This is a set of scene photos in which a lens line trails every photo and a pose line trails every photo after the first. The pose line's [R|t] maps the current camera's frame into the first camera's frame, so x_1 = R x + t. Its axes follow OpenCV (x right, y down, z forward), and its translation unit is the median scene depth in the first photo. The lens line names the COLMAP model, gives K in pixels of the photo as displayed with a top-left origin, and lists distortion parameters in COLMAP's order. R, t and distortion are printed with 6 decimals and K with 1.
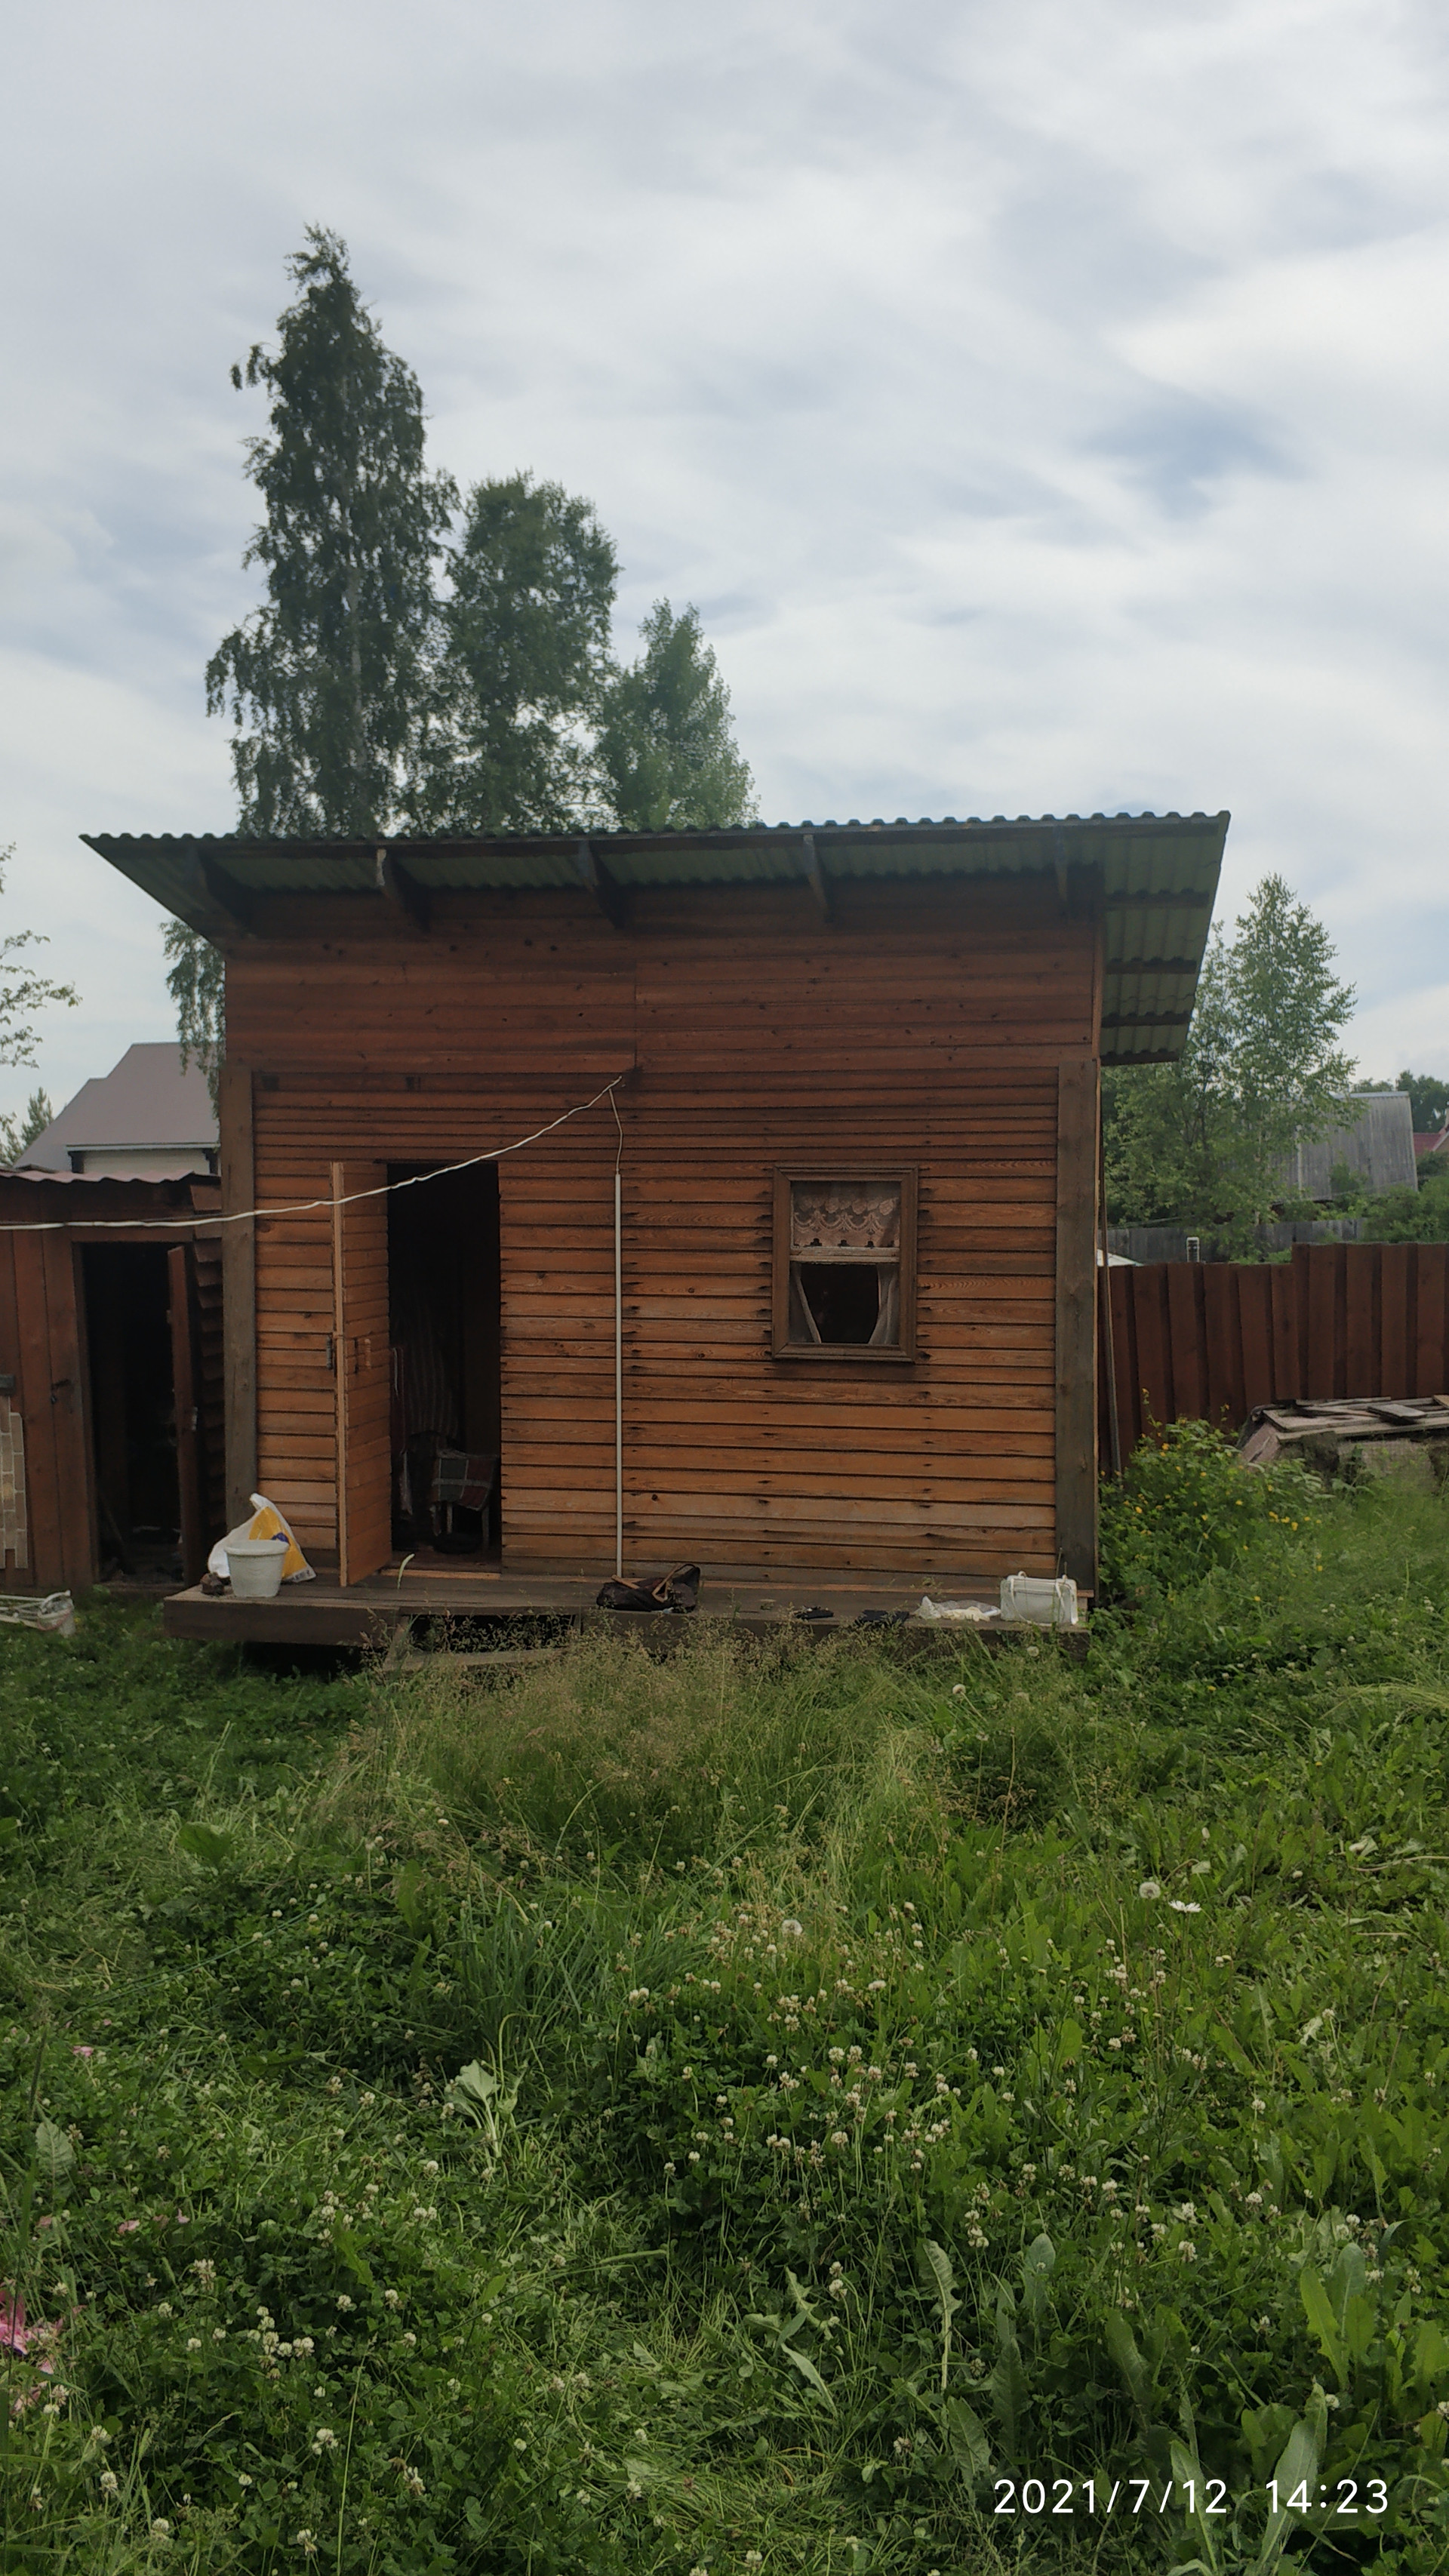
lens RADIAL K [[2115.6, 0, 721.9], [0, 2115.6, 1335.8], [0, 0, 1]] dist [0.088307, -0.246873]
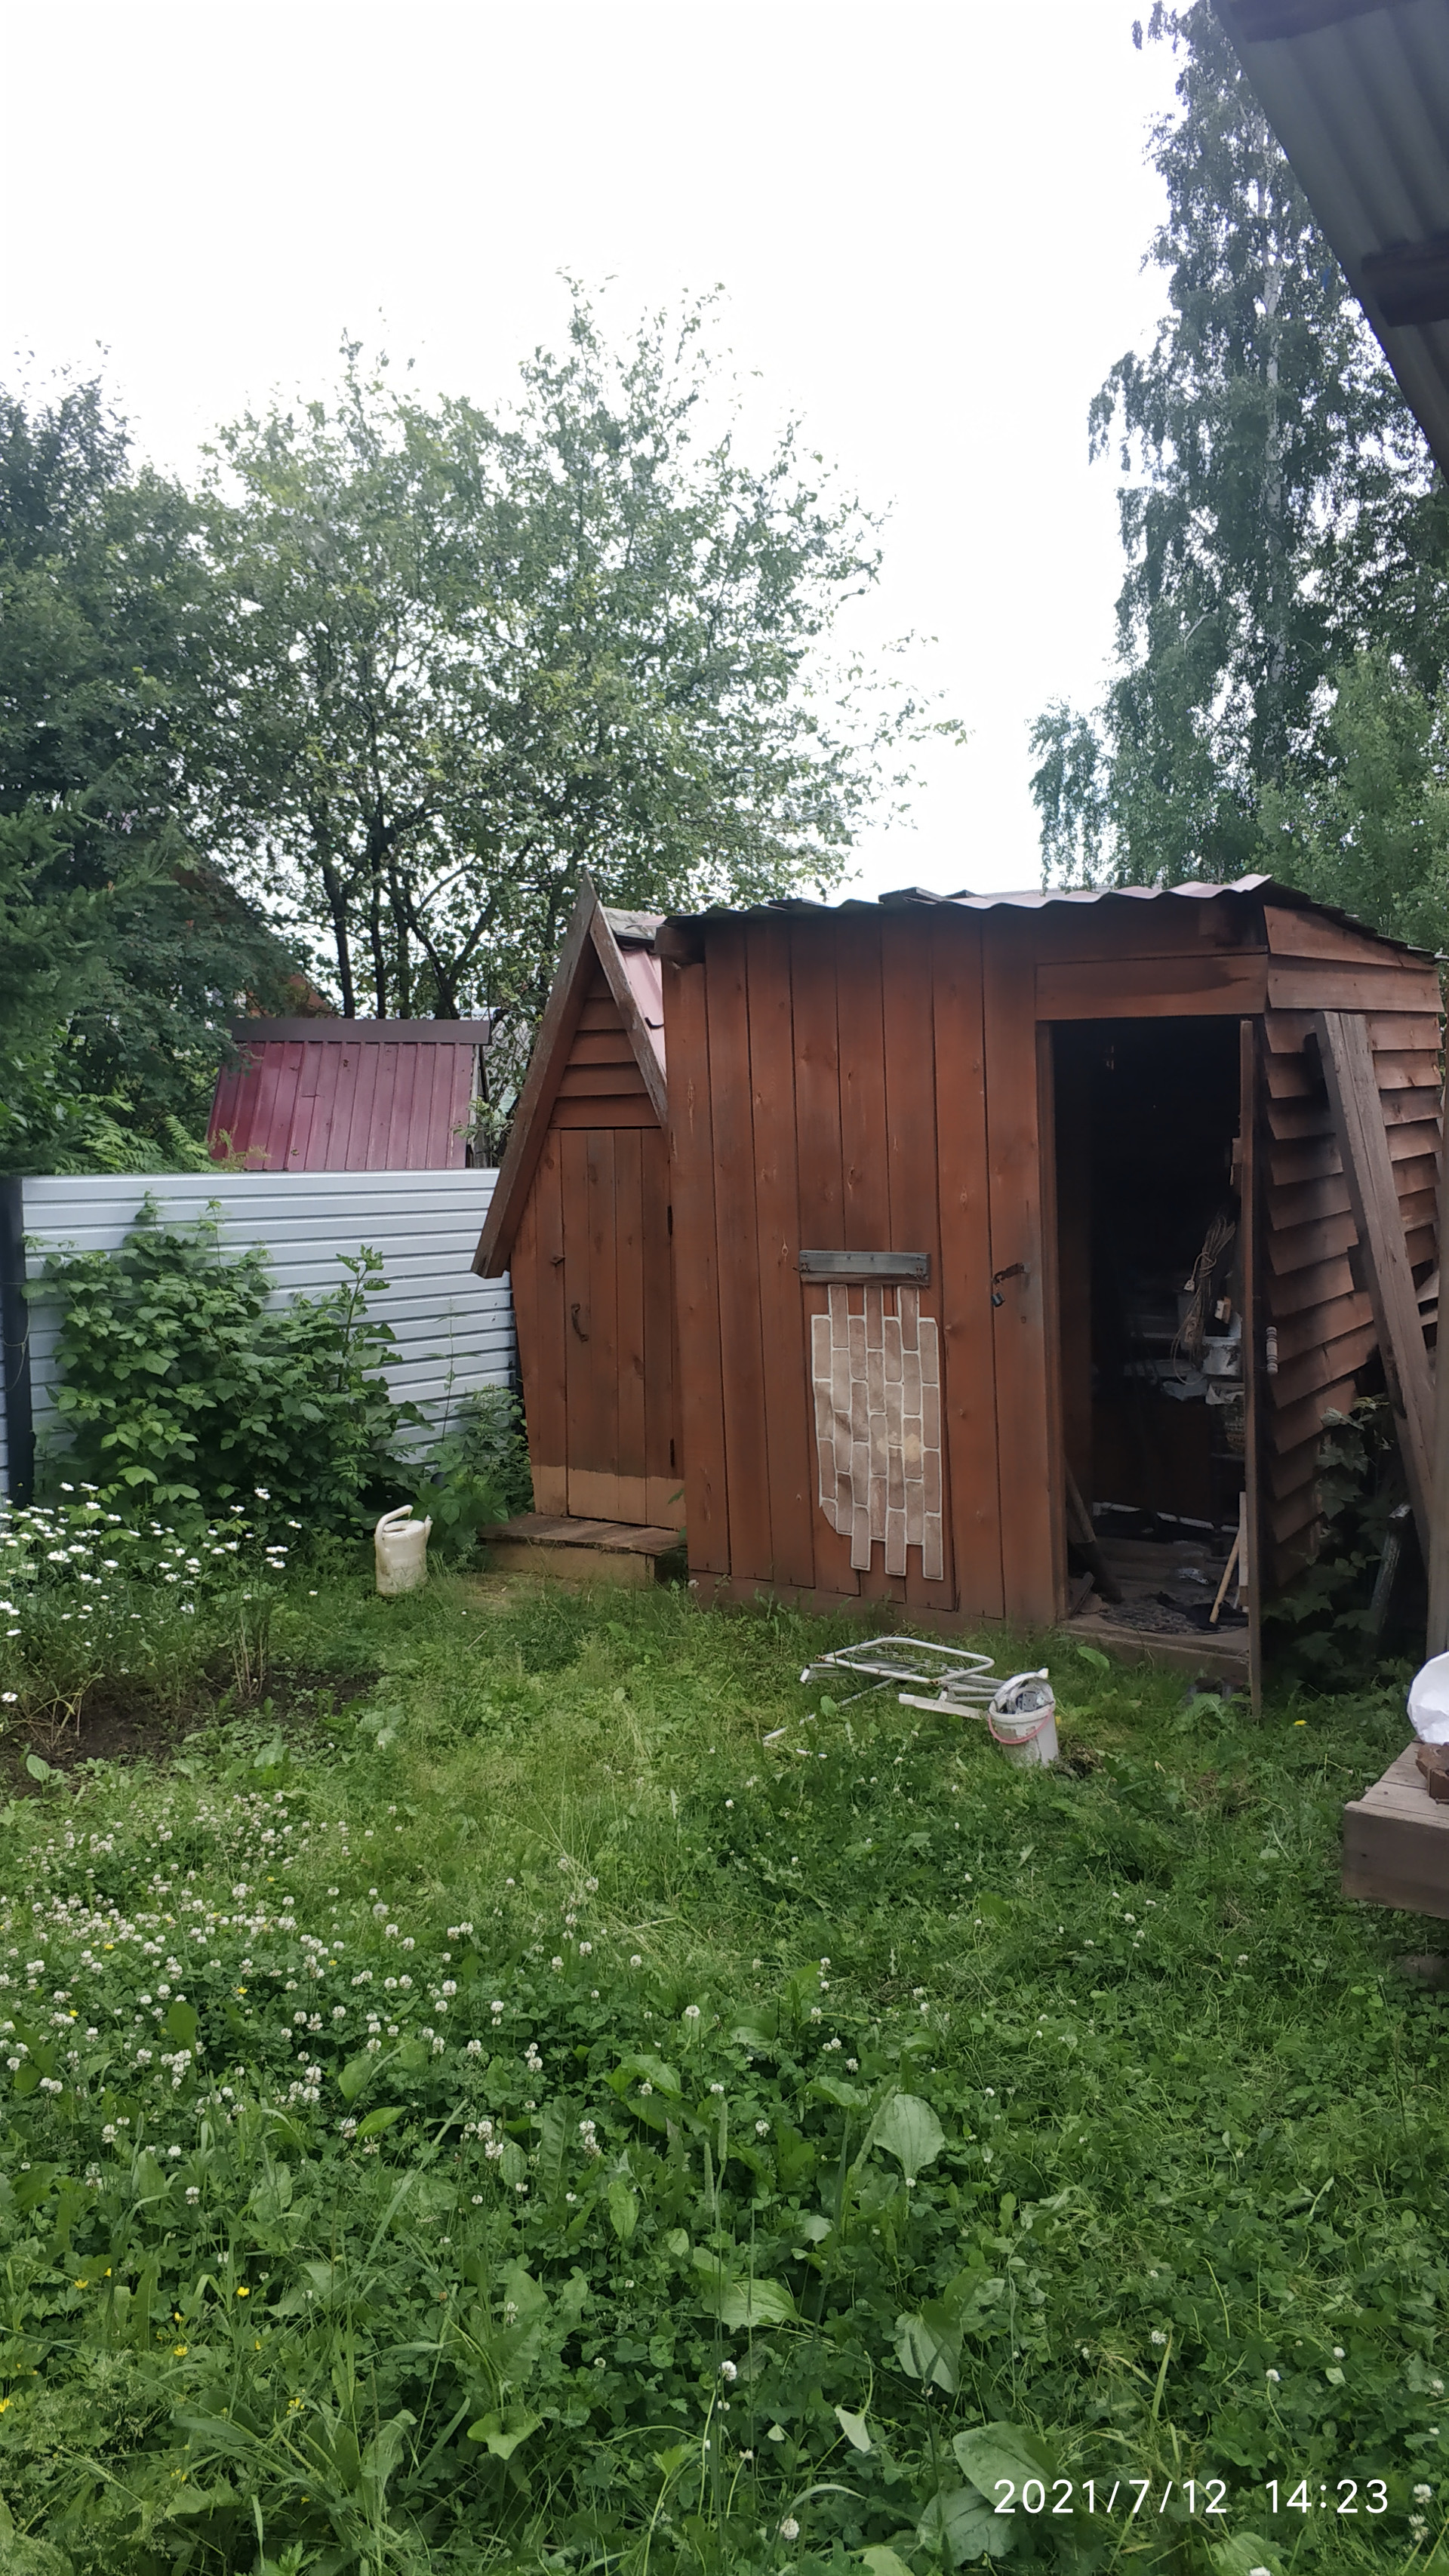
lens RADIAL K [[2082.0, 0, 724.5], [0, 2082.0, 1288.0], [0, 0, 1]] dist [-0.003325, -0.001276]
pose [[0.933564, 0.035440, -0.356654, -0.222643], [-0.022136, 0.998901, 0.041318, 0.006474], [0.357726, -0.030678, 0.933323, 0.546308]]
